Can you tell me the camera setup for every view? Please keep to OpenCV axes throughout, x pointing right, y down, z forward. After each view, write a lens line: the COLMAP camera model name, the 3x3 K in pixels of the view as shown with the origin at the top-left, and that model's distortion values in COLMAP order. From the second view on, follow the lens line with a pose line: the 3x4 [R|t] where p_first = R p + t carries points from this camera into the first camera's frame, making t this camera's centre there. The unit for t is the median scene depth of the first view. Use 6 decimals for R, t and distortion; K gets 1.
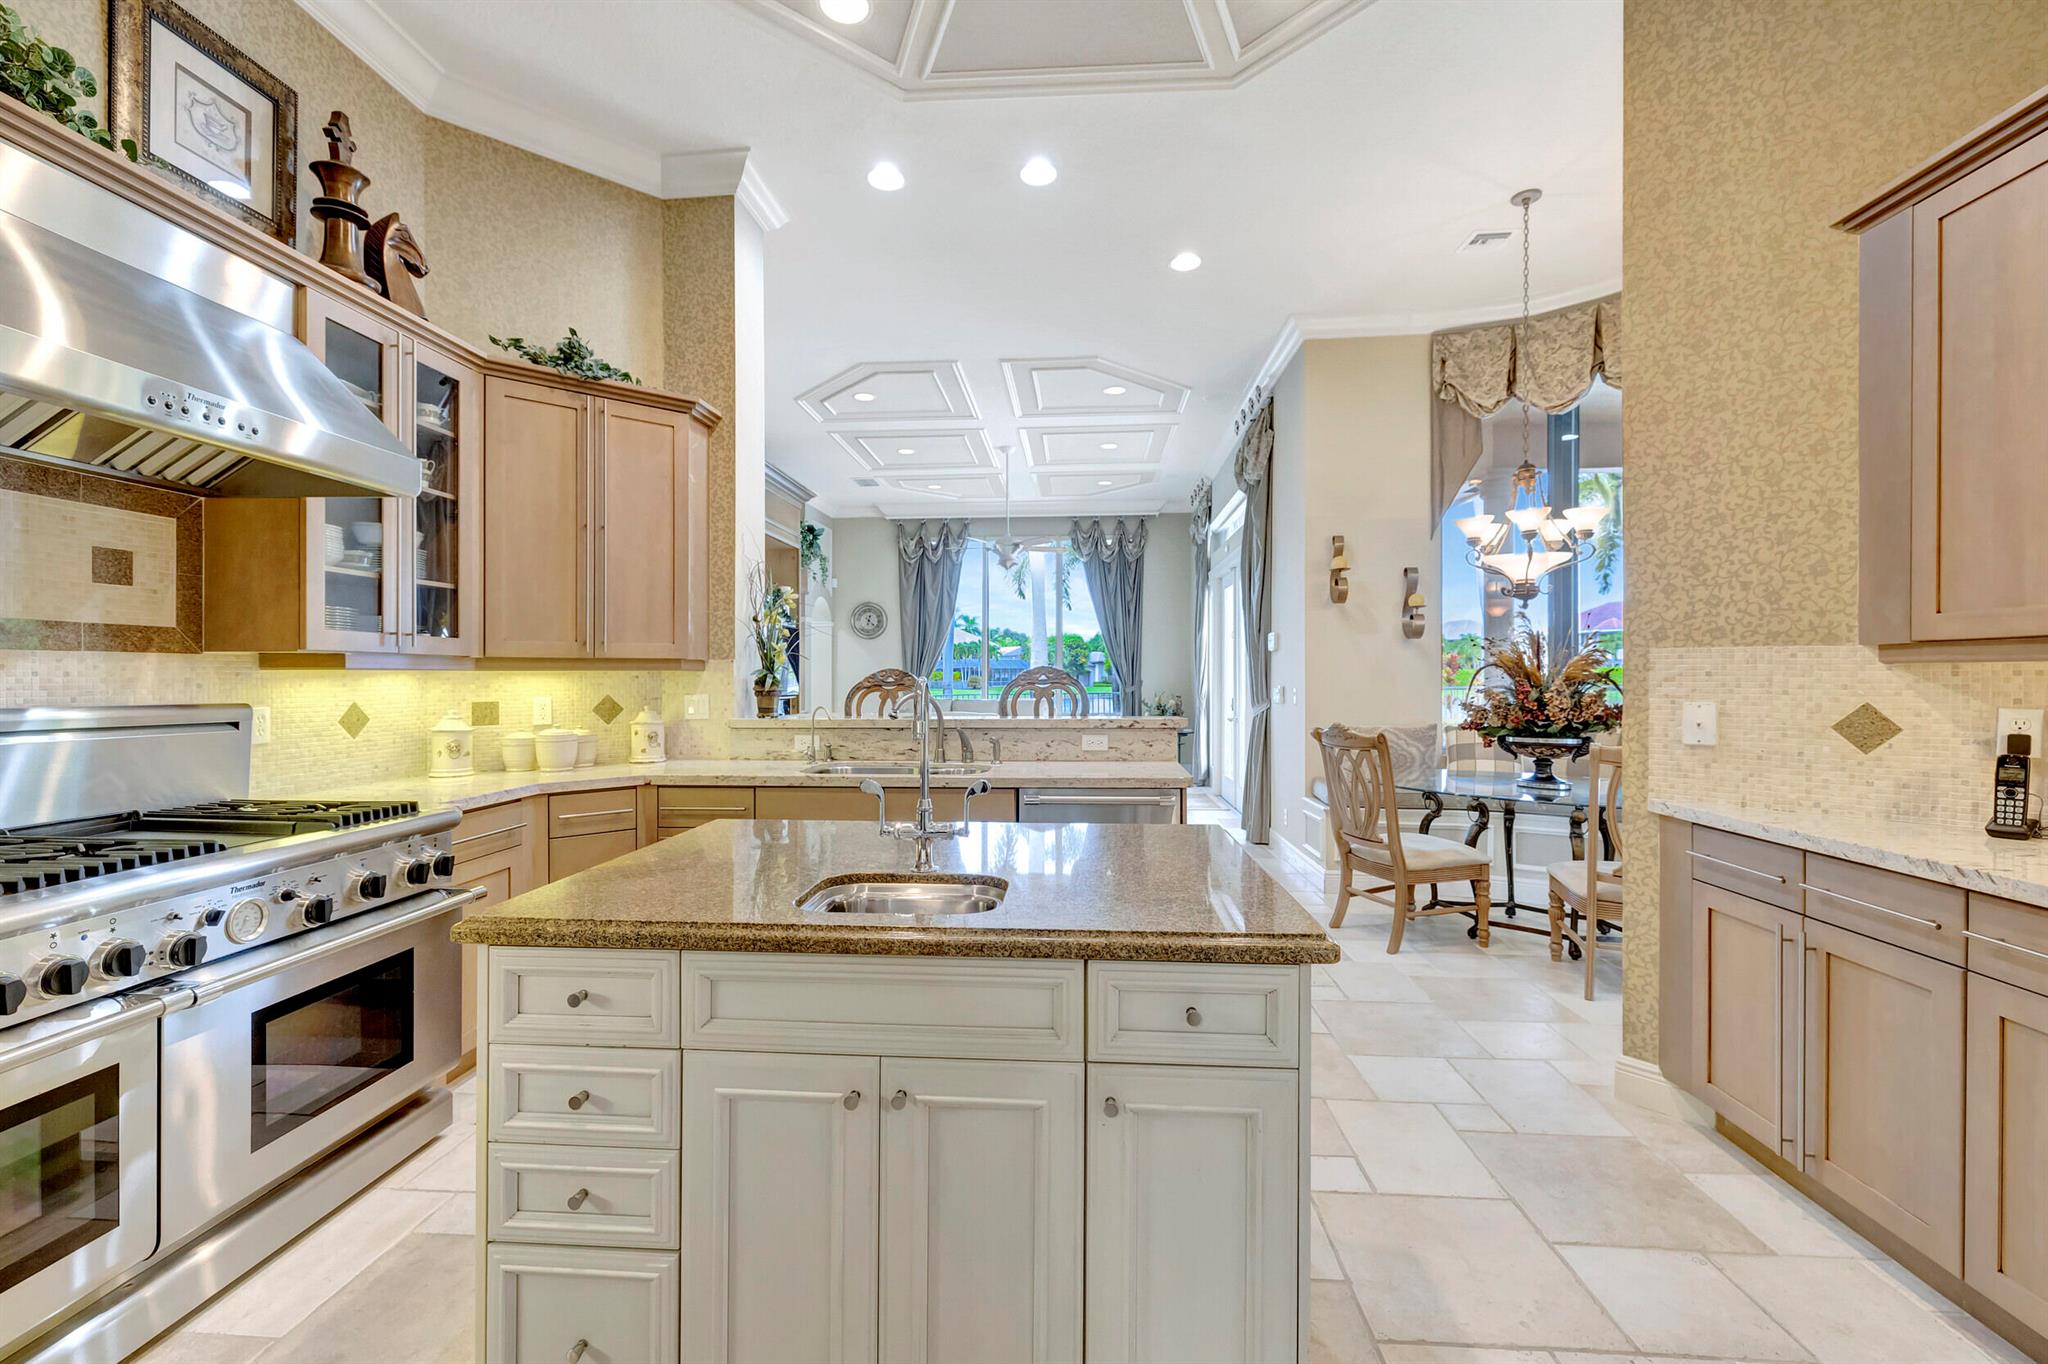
lens RADIAL K [[871.5, 0, 1008.3], [0, 871.5, 679.3], [0, 0, 1]] dist [0.002603, 0.000425]
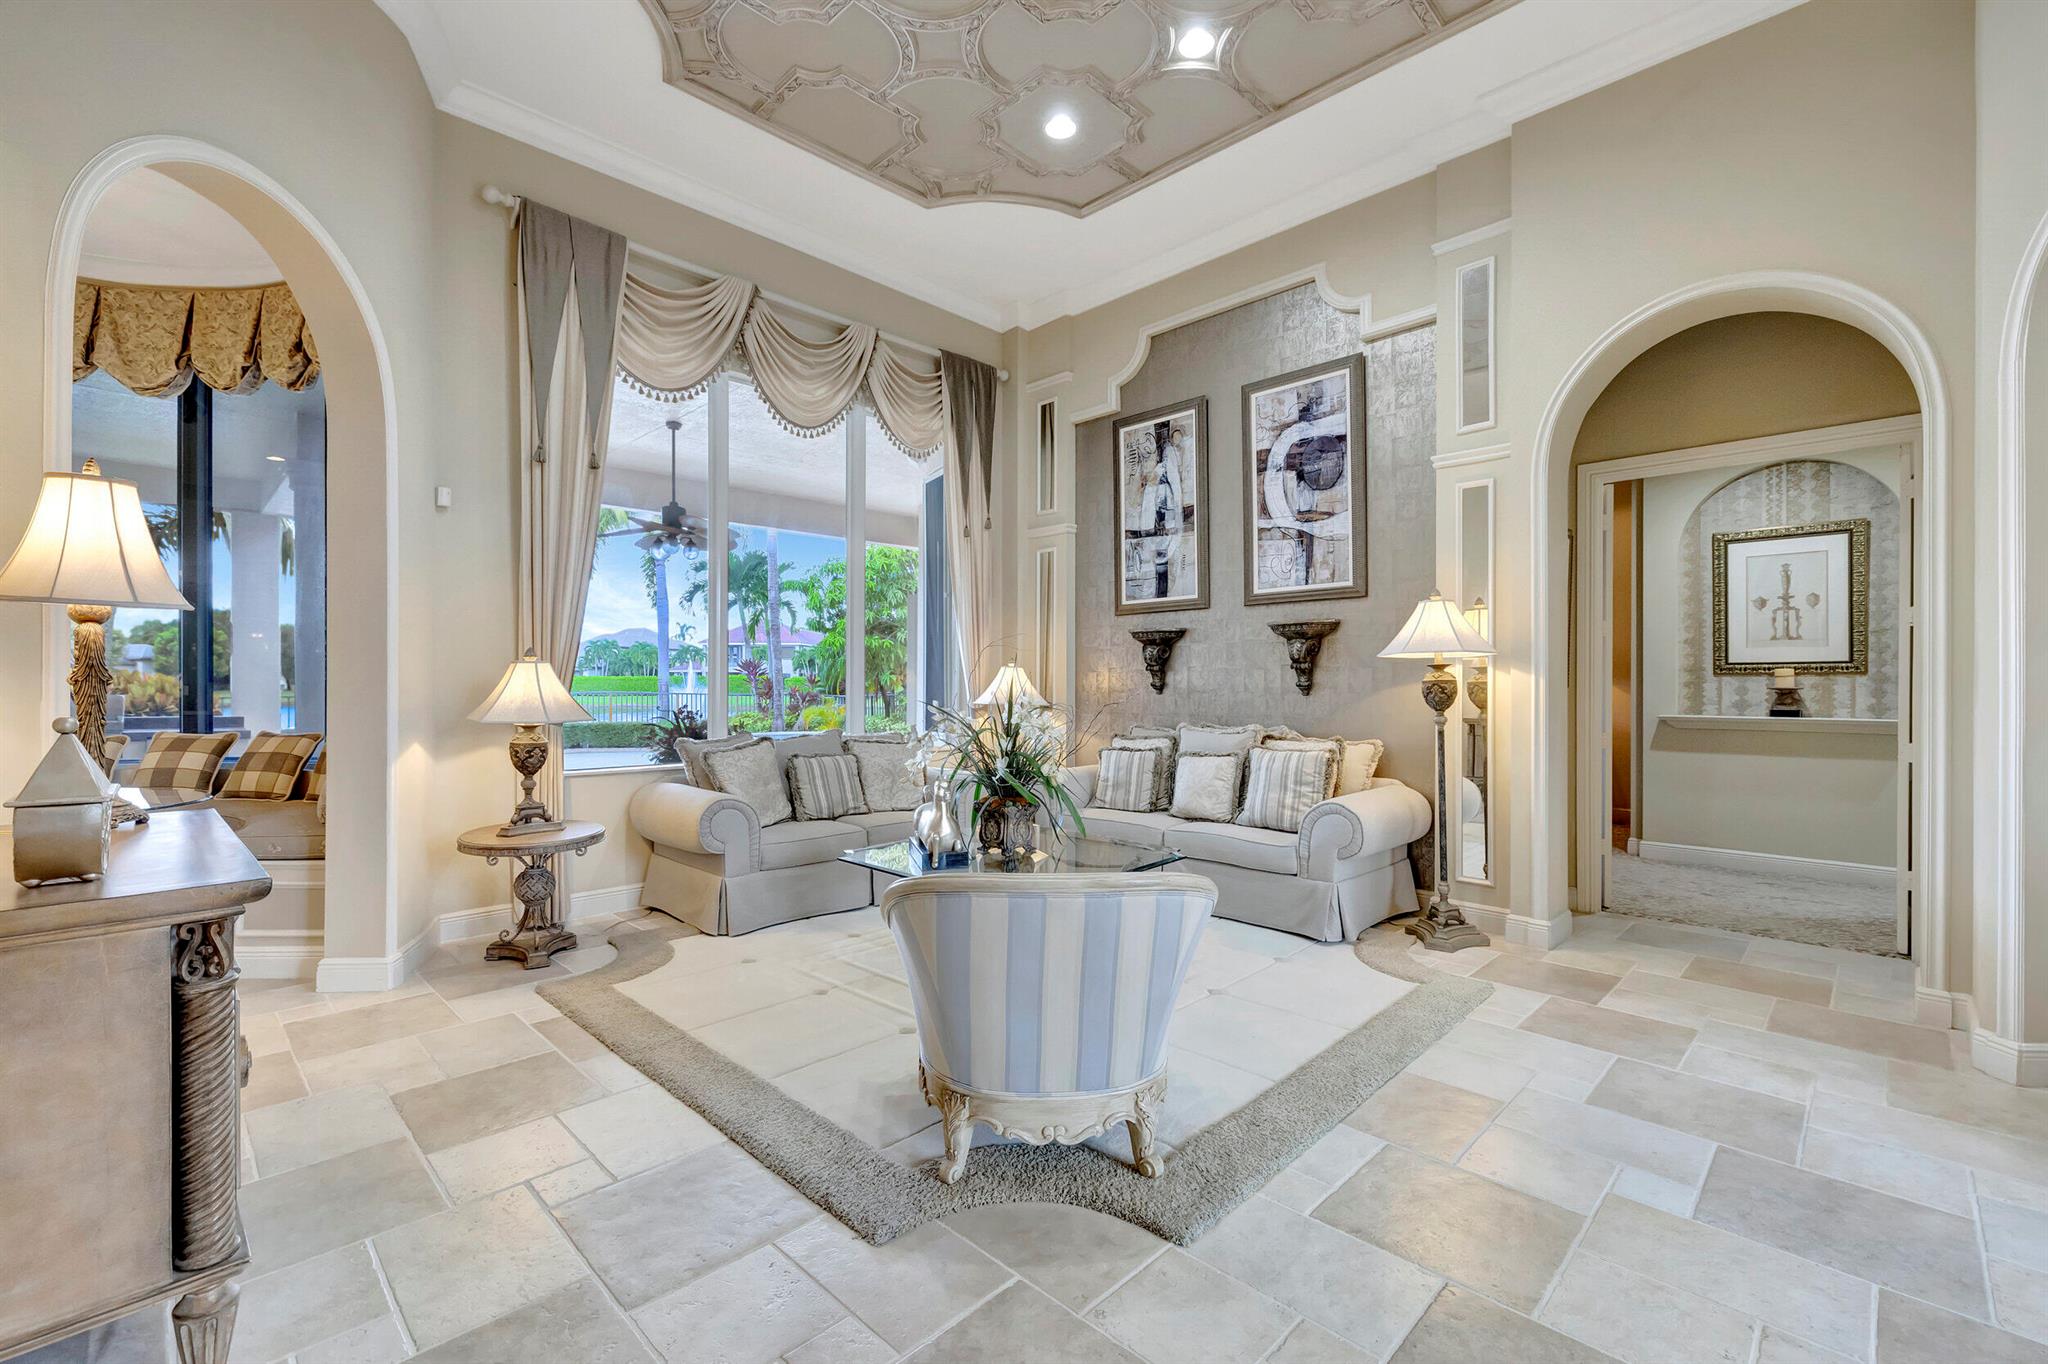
lens RADIAL K [[871.5, 0, 1008.3], [0, 871.5, 679.3], [0, 0, 1]] dist [0.002603, 0.000425]
pose [[0.646720, 0.003026, 0.762722, 0.629112], [-0.000297, 0.999993, -0.003715, -0.003207], [-0.762728, 0.002176, 0.646716, -0.359579]]
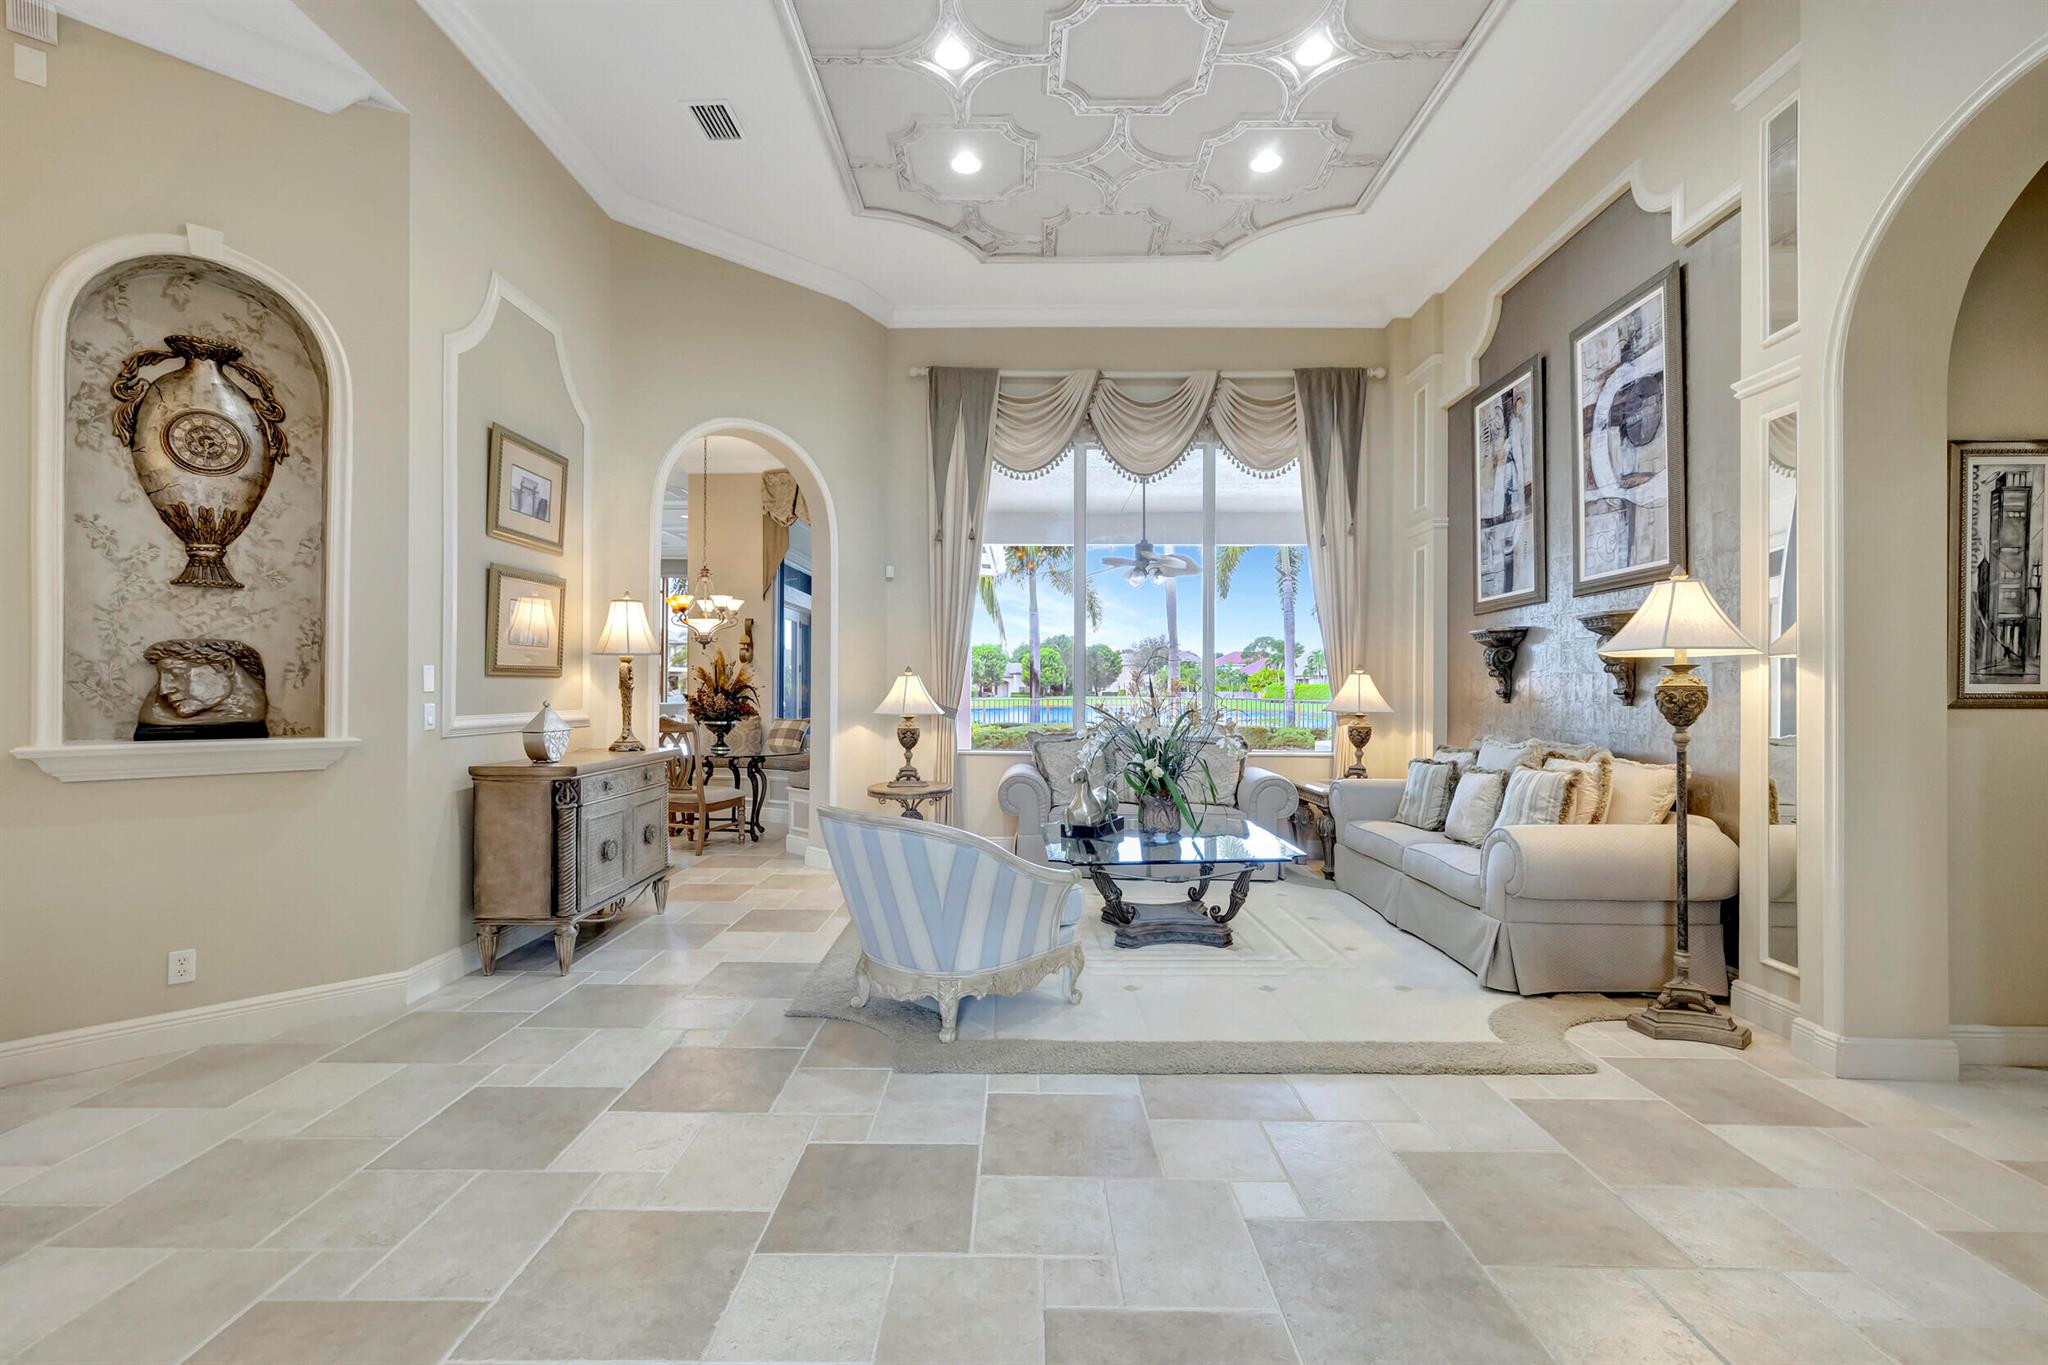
lens RADIAL K [[875.9, 0, 1024.0], [0, 875.9, 682.5], [0, 0, 1]] dist [0.003567, 0.000279]
pose [[0.996828, 0.002316, 0.079555, 1.248491], [-0.001663, 0.999964, -0.008271, -0.001418], [-0.079571, 0.008112, 0.996796, -0.980530]]
